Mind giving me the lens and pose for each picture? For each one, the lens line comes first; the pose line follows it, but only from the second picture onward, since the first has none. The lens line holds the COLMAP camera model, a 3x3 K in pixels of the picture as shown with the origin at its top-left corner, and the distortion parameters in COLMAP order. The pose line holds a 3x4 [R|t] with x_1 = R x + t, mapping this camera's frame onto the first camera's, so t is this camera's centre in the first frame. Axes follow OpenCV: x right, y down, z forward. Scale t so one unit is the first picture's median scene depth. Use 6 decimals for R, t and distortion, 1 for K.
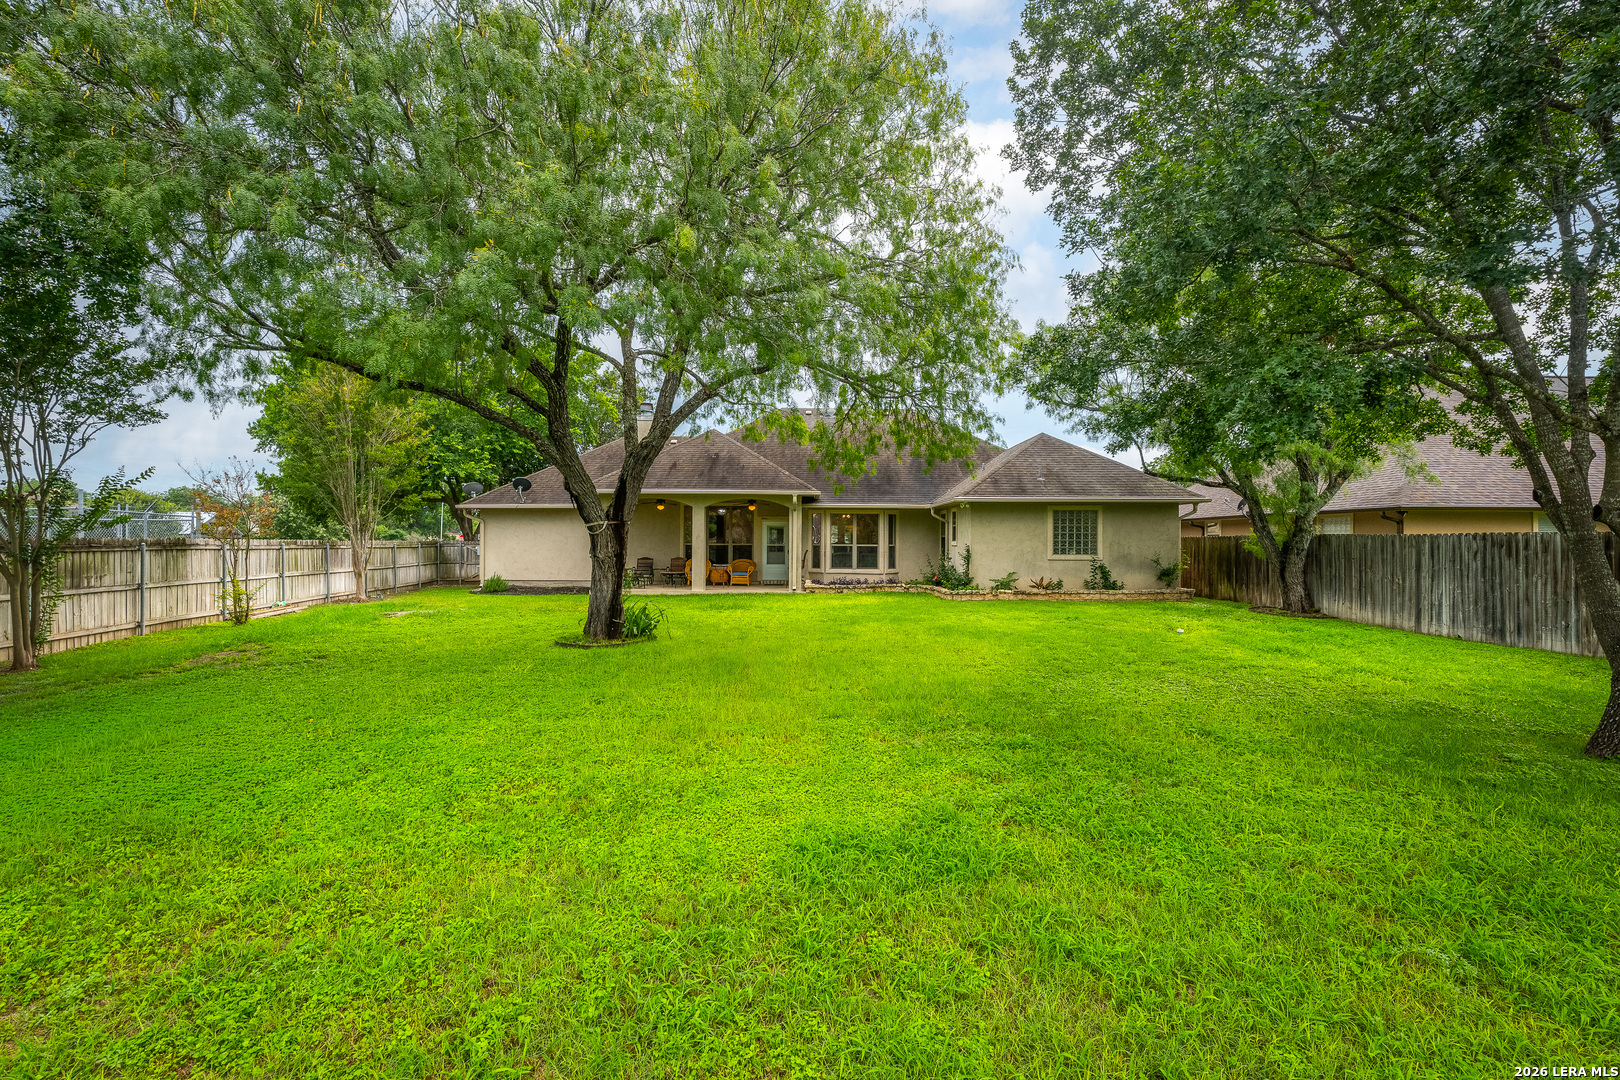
lens RADIAL K [[714.2, 0, 812.9], [0, 714.2, 542.1], [0, 0, 1]] dist [-0.008446, 0.001367]
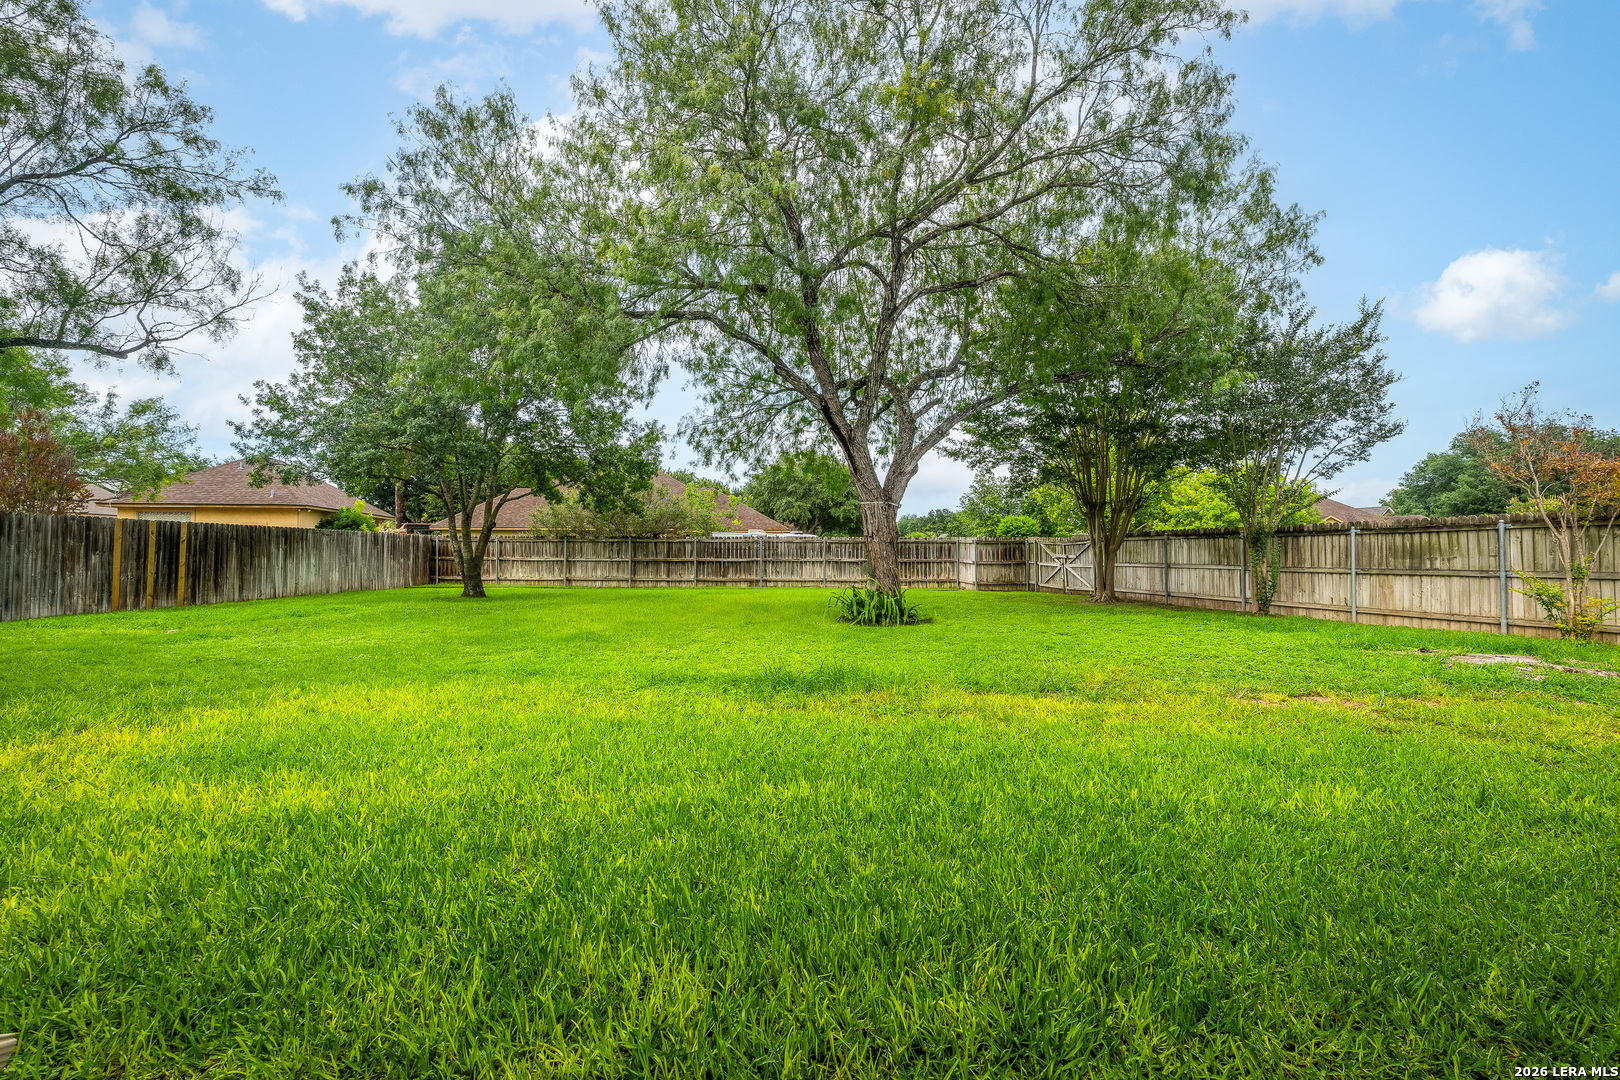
lens RADIAL K [[714.2, 0, 813.2], [0, 714.2, 537.6], [0, 0, 1]] dist [-0.008446, 0.001367]
pose [[-0.999846, -0.002275, -0.017408, -0.101333], [-0.001782, 0.999598, -0.028310, 0.030489], [0.017465, -0.028274, -0.999448, 1.199448]]
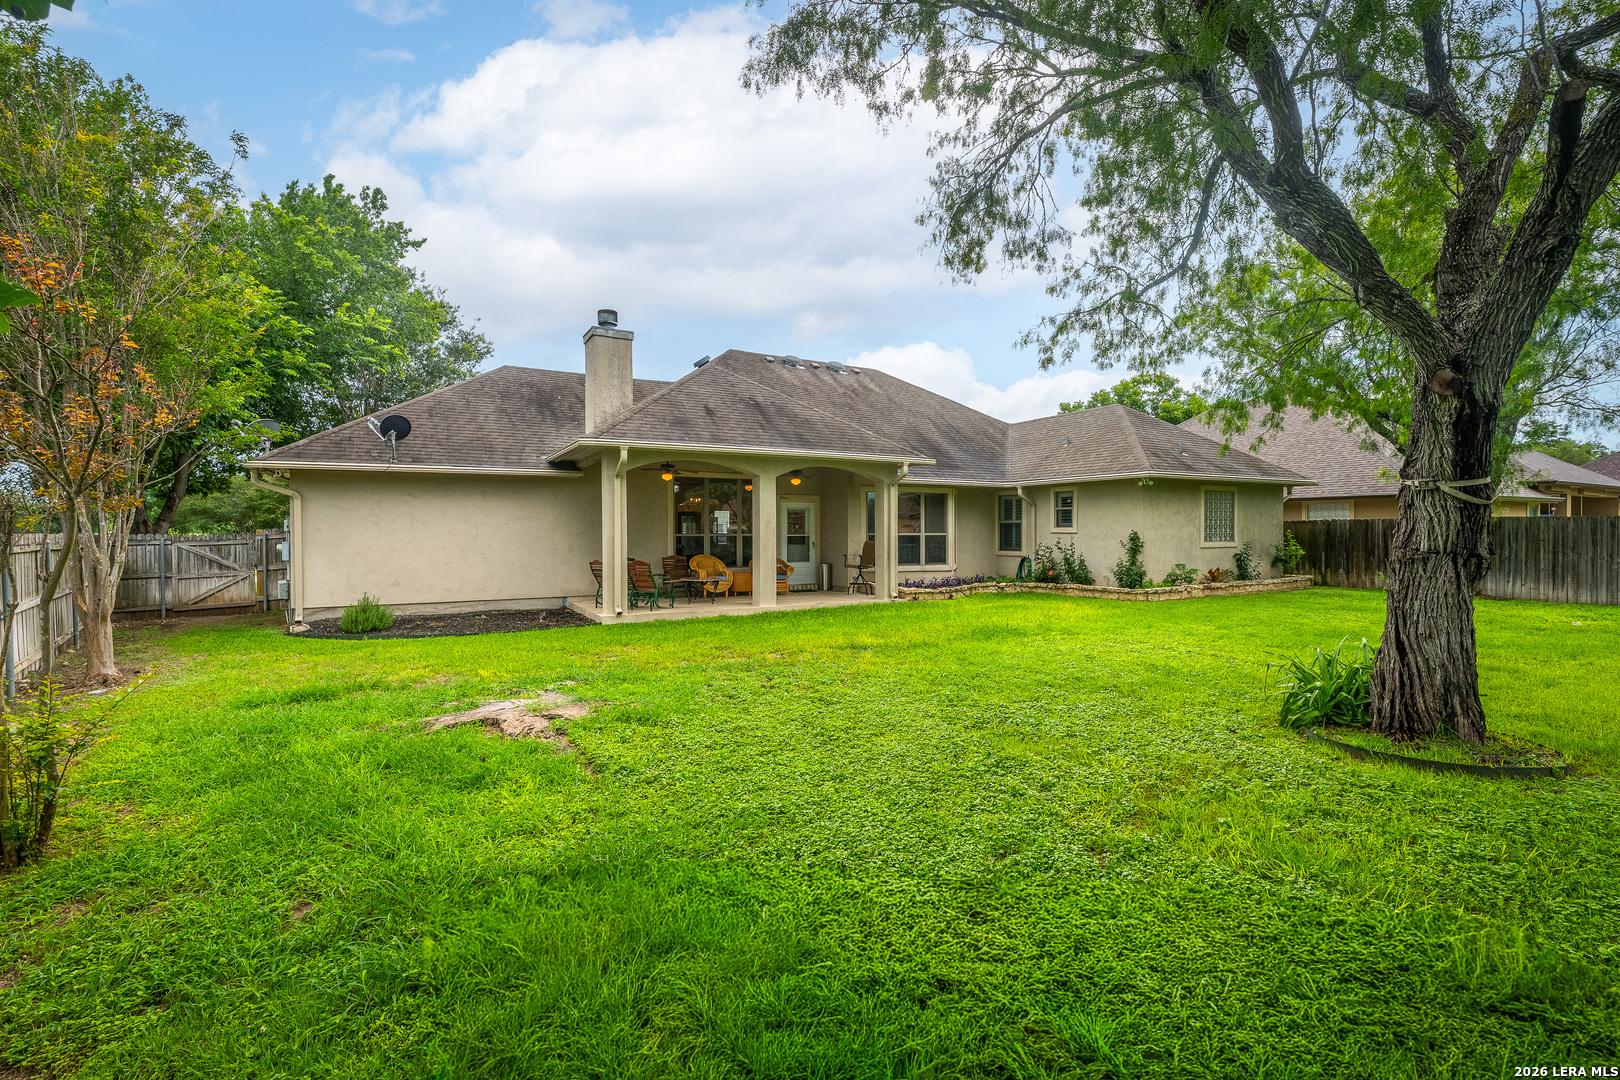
lens RADIAL K [[714.2, 0, 811.8], [0, 714.2, 543.5], [0, 0, 1]] dist [-0.008446, 0.001367]
pose [[0.871399, -0.015785, 0.490320, -0.502611], [0.008742, 0.999823, 0.016652, 0.000978], [-0.490496, -0.010224, 0.871383, 0.476595]]
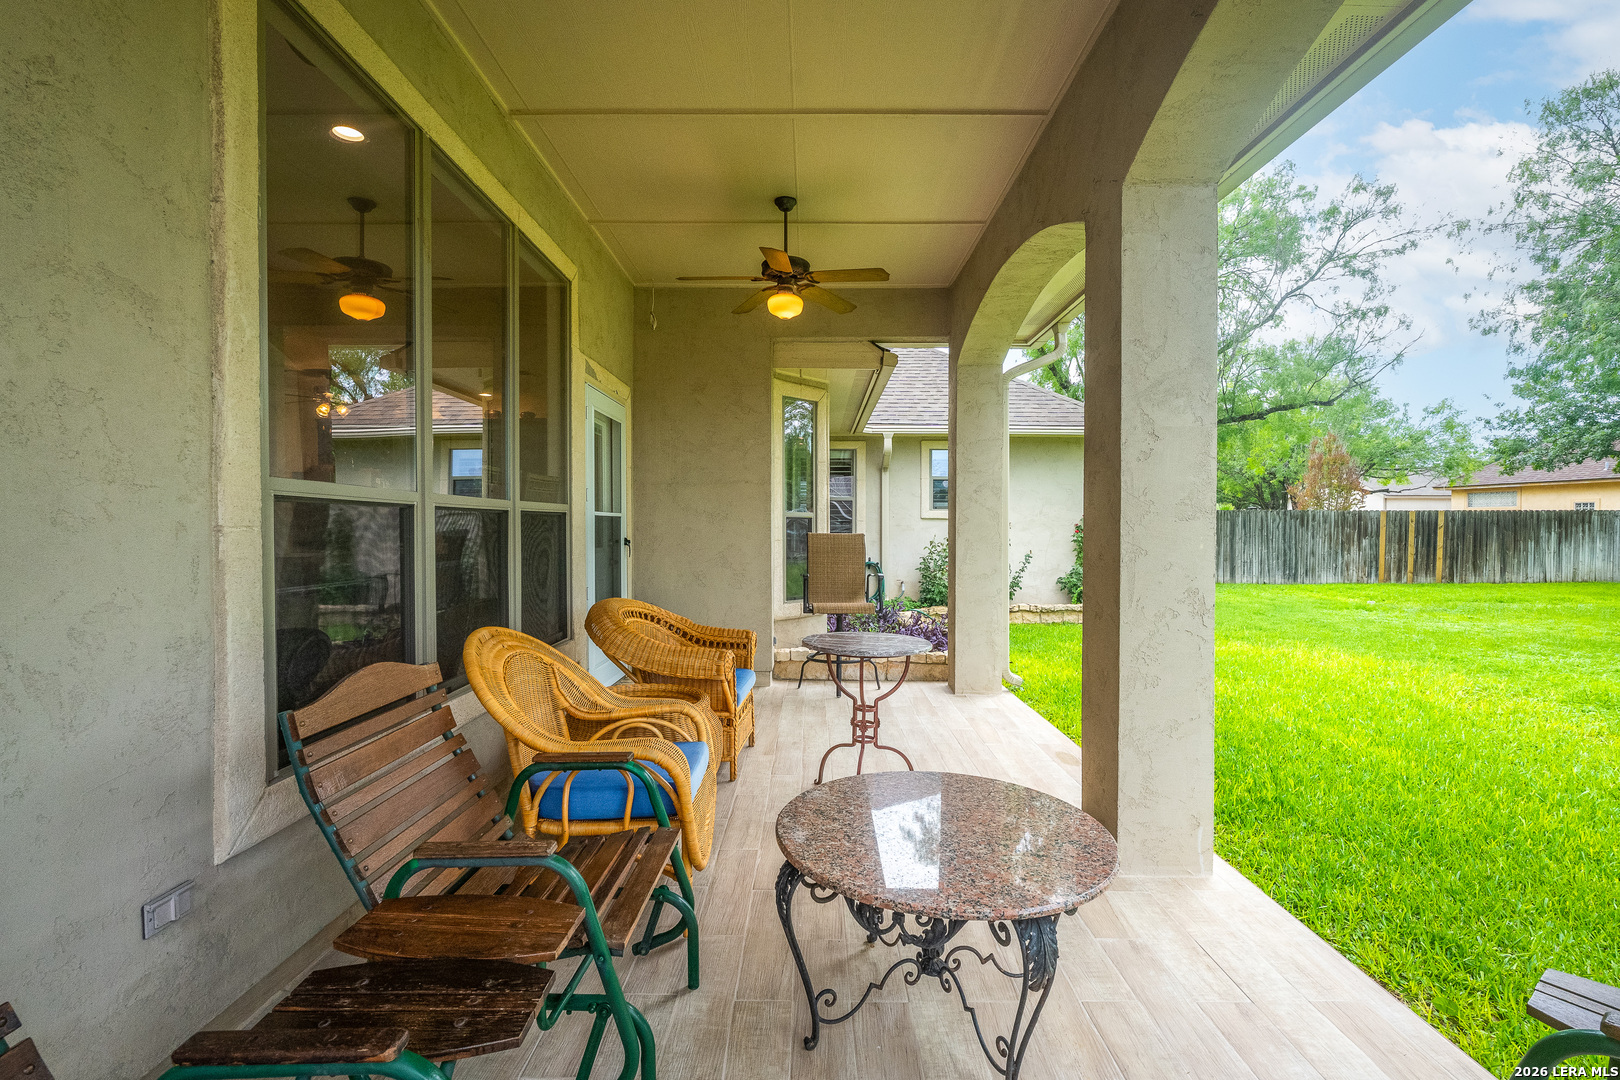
lens RADIAL K [[714.2, 0, 816.7], [0, 714.2, 538.5], [0, 0, 1]] dist [-0.008446, 0.001367]
pose [[-0.020185, -0.020751, 0.999581, -0.309535], [-0.002349, 0.999783, 0.020708, 0.011025], [-0.999793, -0.001930, -0.020230, 1.219166]]
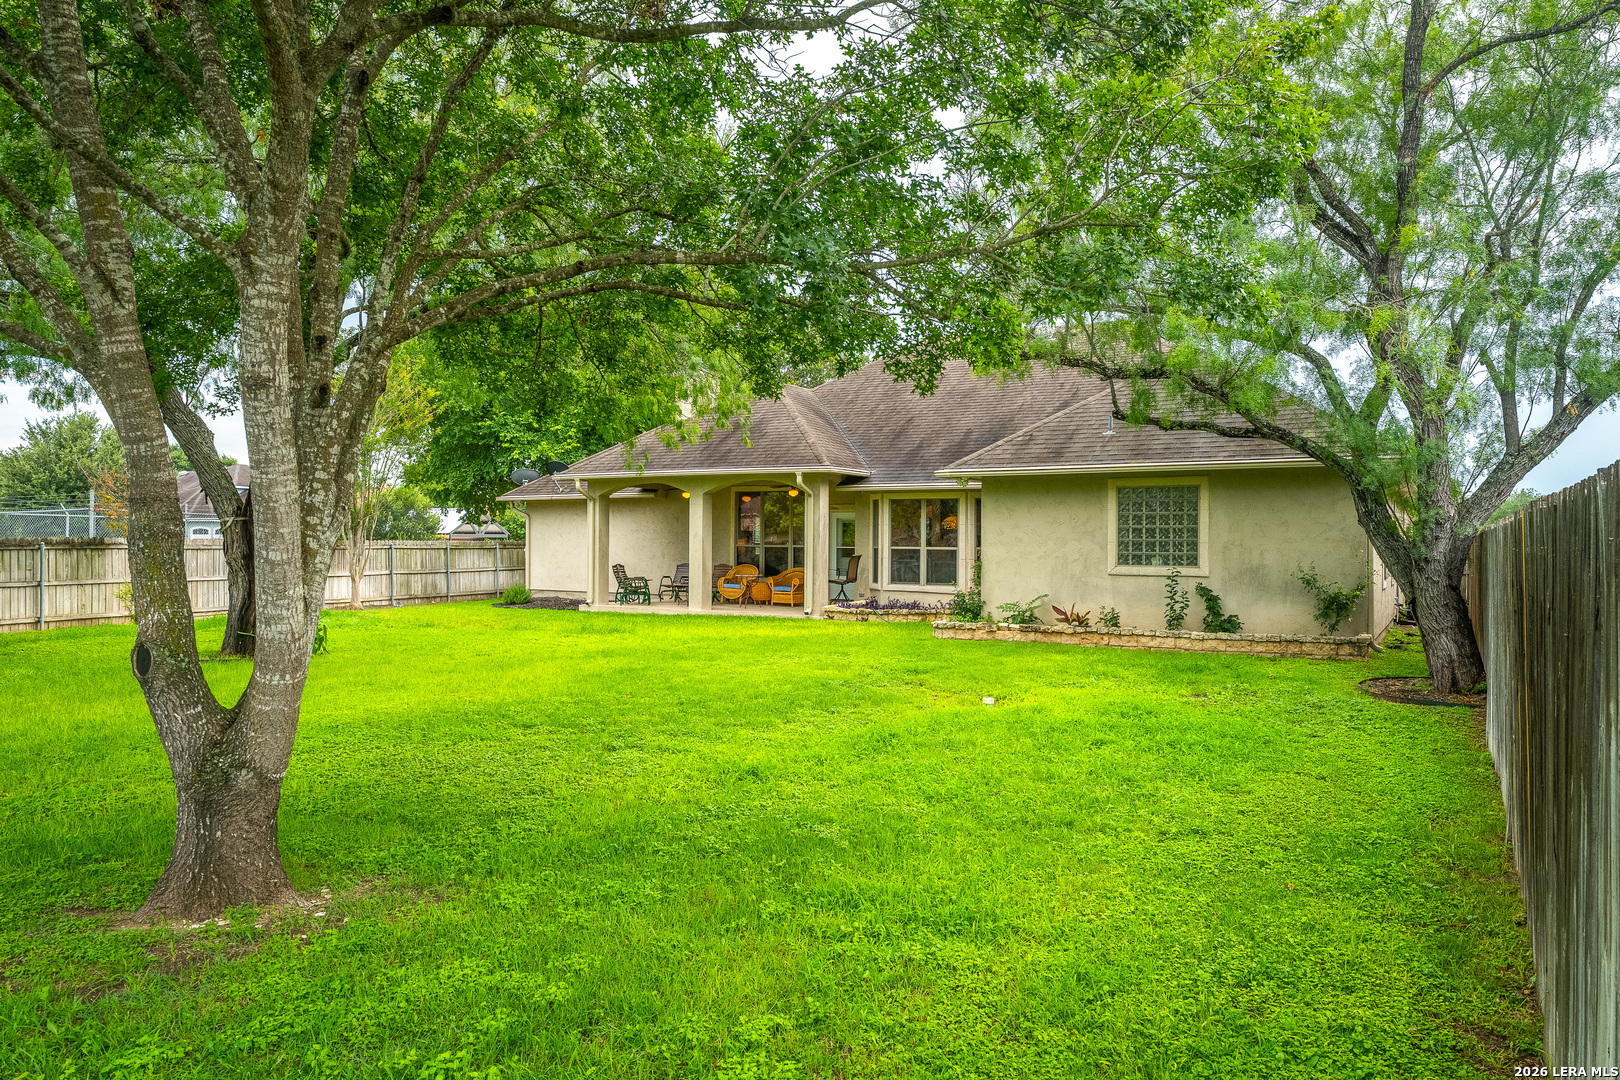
lens RADIAL K [[1091.9, 0, 814.2], [0, 1091.9, 537.0], [0, 0, 1]] dist [-0.000806, -0.003510]
pose [[0.862830, -0.000985, -0.505494, 0.564701], [-0.002069, 0.999983, -0.005480, 0.000220], [0.505491, 0.005774, 0.862813, 0.128641]]
